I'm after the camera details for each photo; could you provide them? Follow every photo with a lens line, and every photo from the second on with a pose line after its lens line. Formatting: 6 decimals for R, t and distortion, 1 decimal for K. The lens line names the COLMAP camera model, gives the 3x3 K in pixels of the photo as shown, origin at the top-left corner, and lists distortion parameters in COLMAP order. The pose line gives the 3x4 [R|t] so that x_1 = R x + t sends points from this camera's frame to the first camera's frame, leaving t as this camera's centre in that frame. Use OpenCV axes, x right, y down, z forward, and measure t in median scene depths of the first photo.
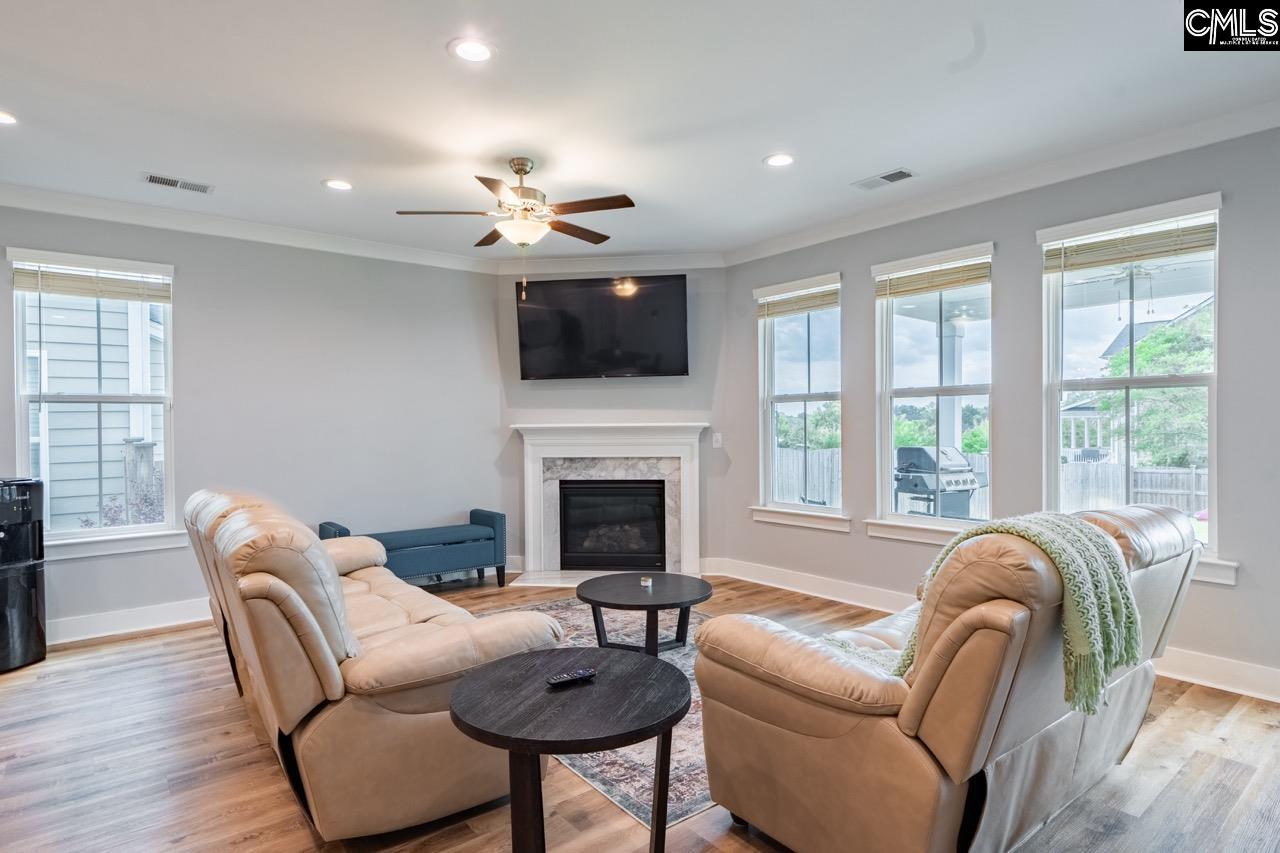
lens RADIAL K [[674.4, 0, 660.7], [0, 674.4, 426.0], [0, 0, 1]] dist [0.011025, -0.000521]
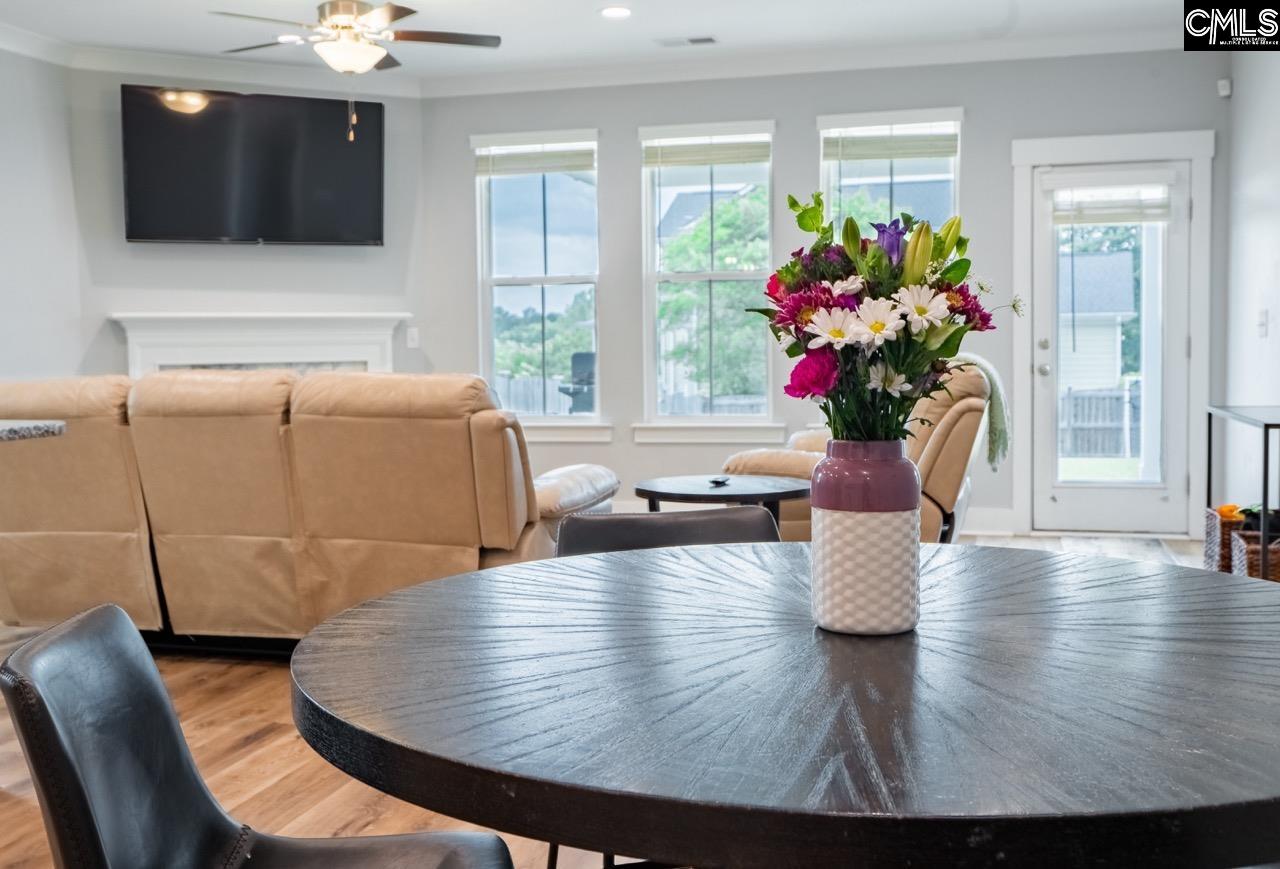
lens RADIAL K [[1294.7, 0, 640.0], [0, 1294.7, 434.5], [0, 0, 1]] dist [0.012621, -0.003661]
pose [[0.817277, -0.041002, 0.574784, -0.571939], [0.006674, 0.998072, 0.061708, 0.044168], [-0.576206, -0.046597, 0.815975, -0.320463]]
